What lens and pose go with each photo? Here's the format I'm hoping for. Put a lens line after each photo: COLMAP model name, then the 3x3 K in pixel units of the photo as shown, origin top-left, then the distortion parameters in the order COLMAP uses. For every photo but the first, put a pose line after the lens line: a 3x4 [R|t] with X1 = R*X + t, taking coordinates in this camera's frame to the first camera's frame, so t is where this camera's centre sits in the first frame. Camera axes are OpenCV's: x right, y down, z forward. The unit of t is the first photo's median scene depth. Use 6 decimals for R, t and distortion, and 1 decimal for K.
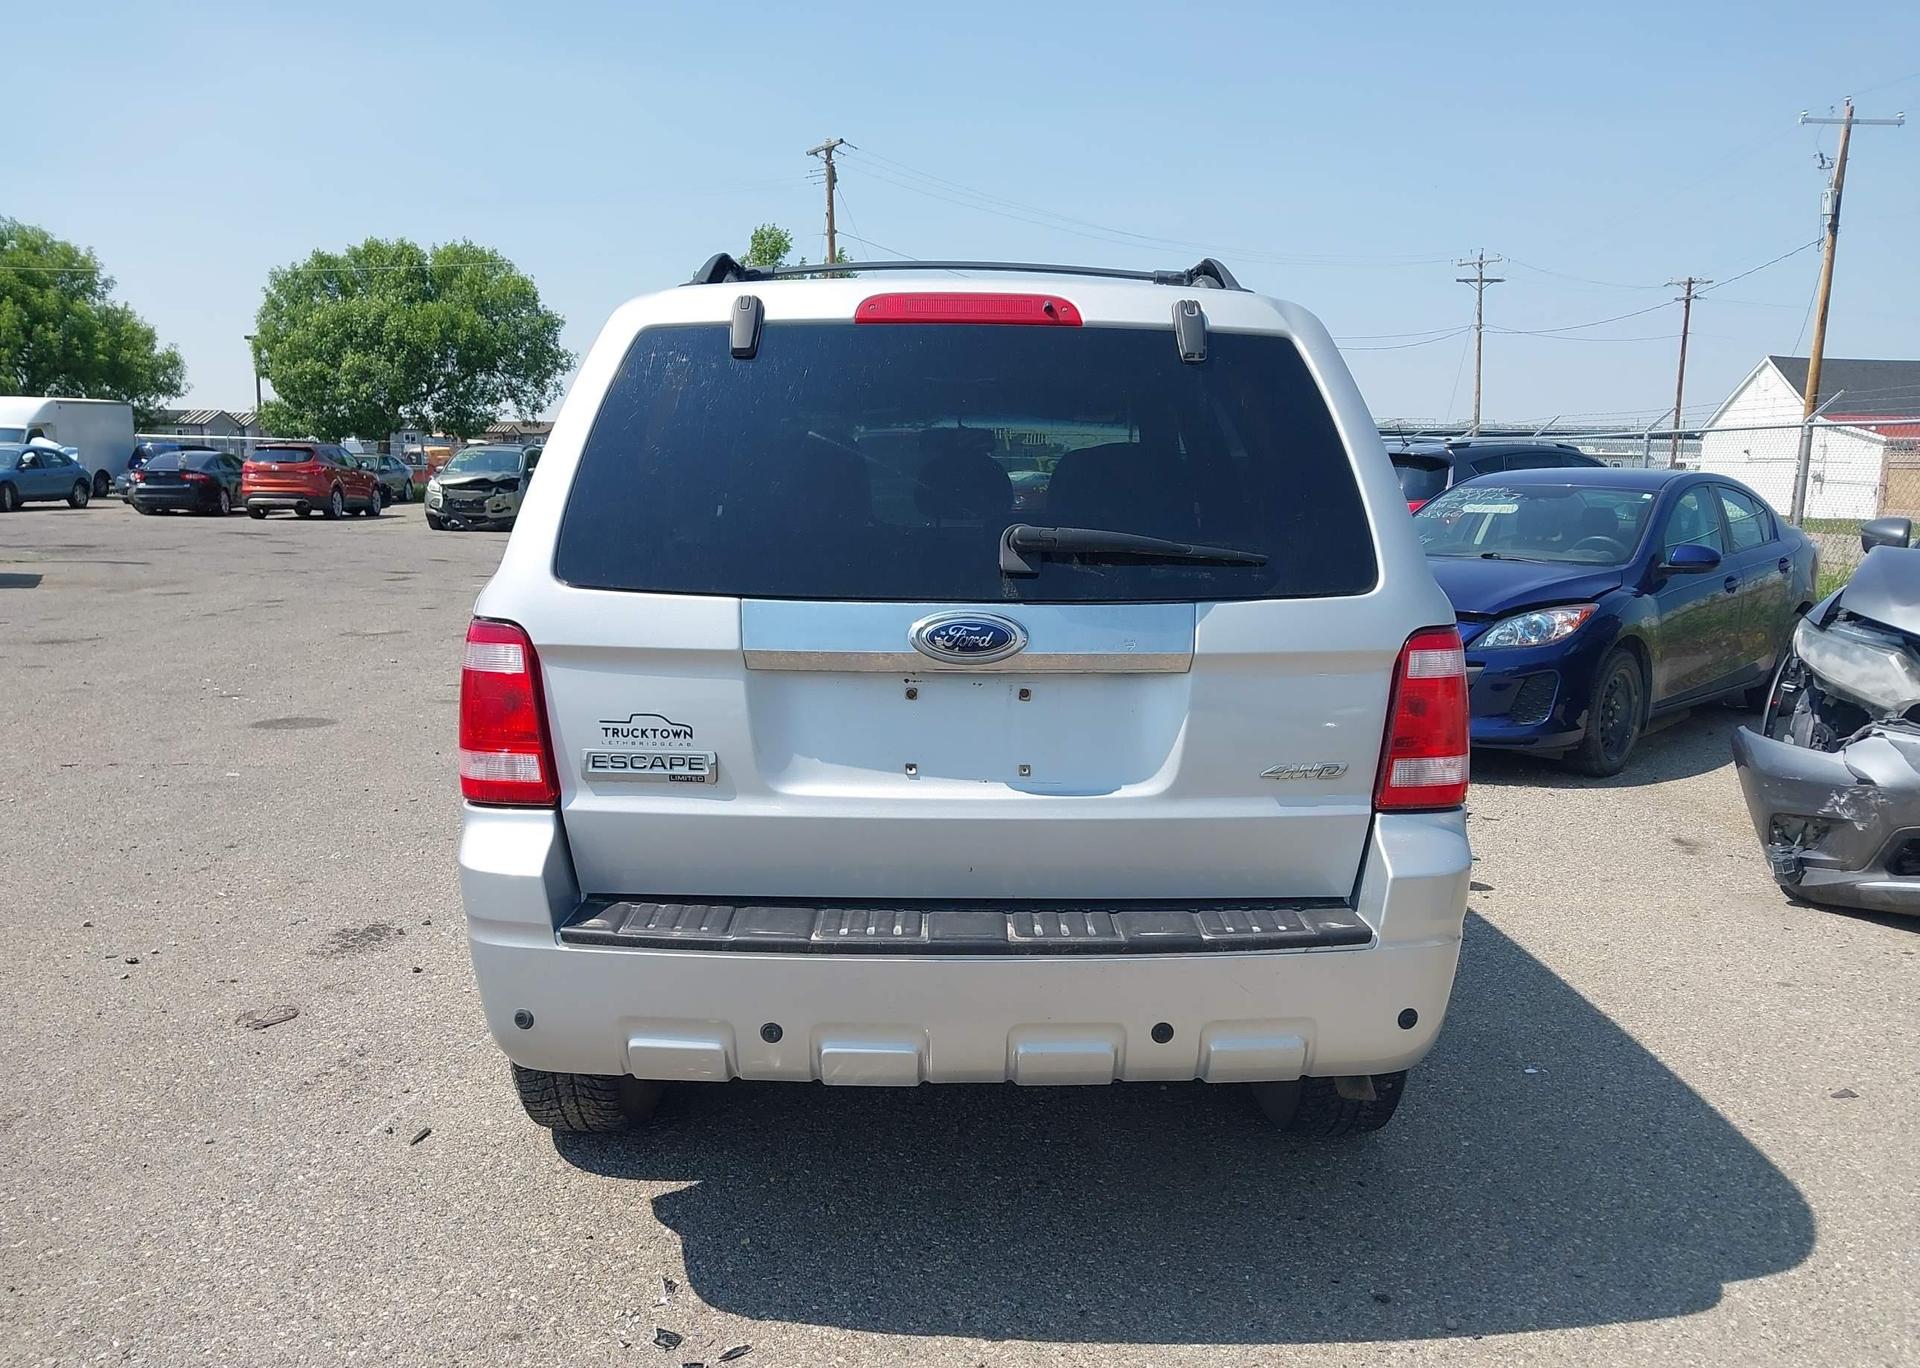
lens RADIAL K [[1534.6, 0, 969.9], [0, 1534.6, 673.8], [0, 0, 1]] dist [0.034547, -0.043889]
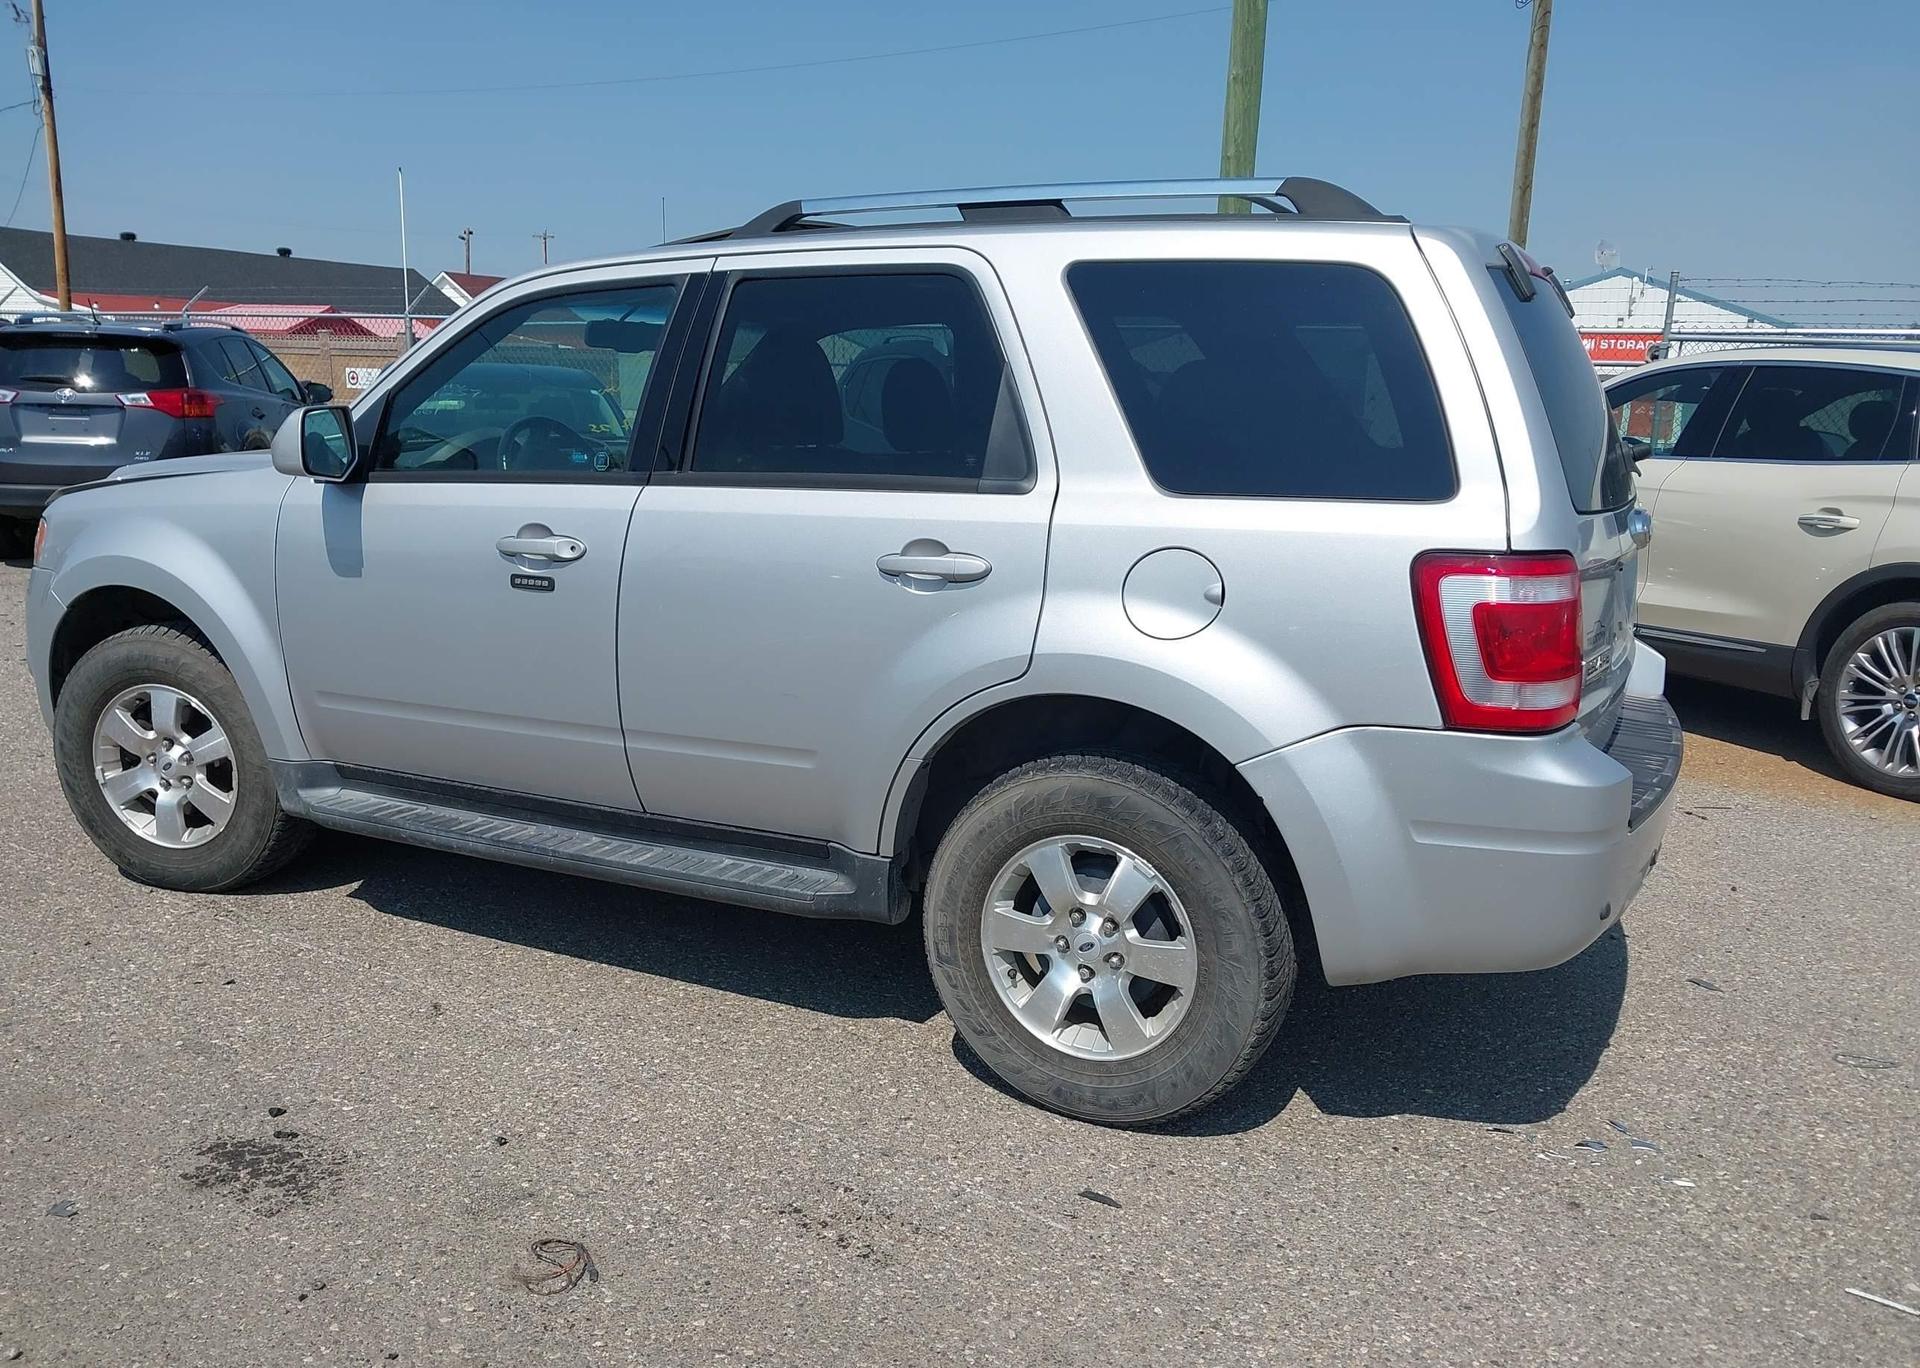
lens RADIAL K [[1534.6, 0, 961.2], [0, 1534.6, 691.6], [0, 0, 1]] dist [0.034547, -0.043889]
pose [[0.458735, -0.176492, 0.870869, -0.074899], [0.097116, 0.984163, 0.148296, -0.007173], [-0.883250, 0.016547, 0.468610, 0.046908]]
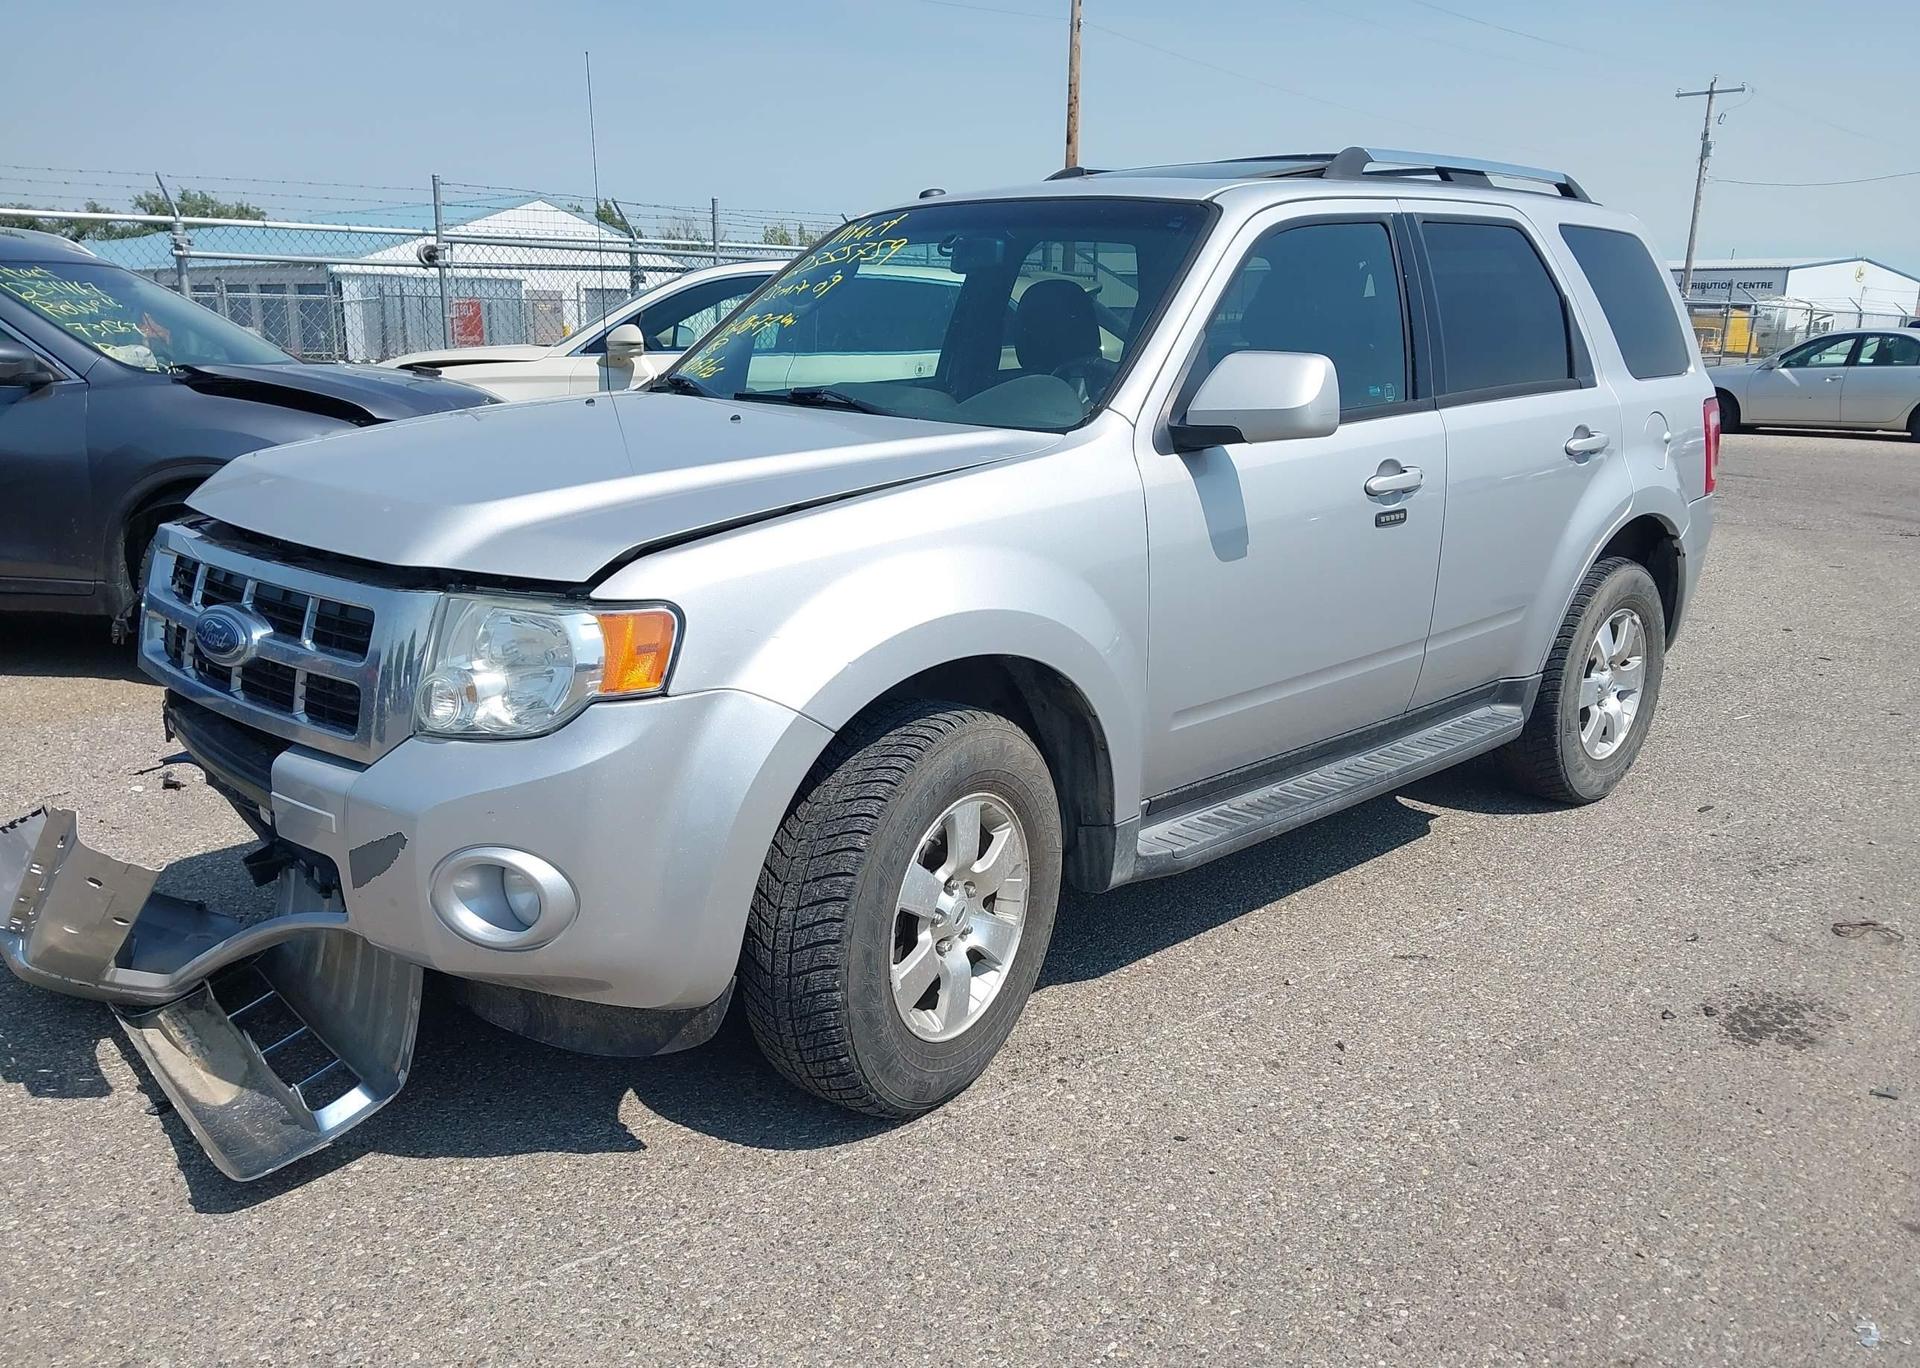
lens RADIAL K [[1534.6, 0, 973.1], [0, 1534.6, 686.7], [0, 0, 1]] dist [0.034547, -0.043889]
pose [[-0.683573, -0.196084, 0.703050, -0.059768], [0.072023, 0.940415, 0.332314, -0.021780], [-0.726320, 0.277797, -0.628719, 0.161868]]
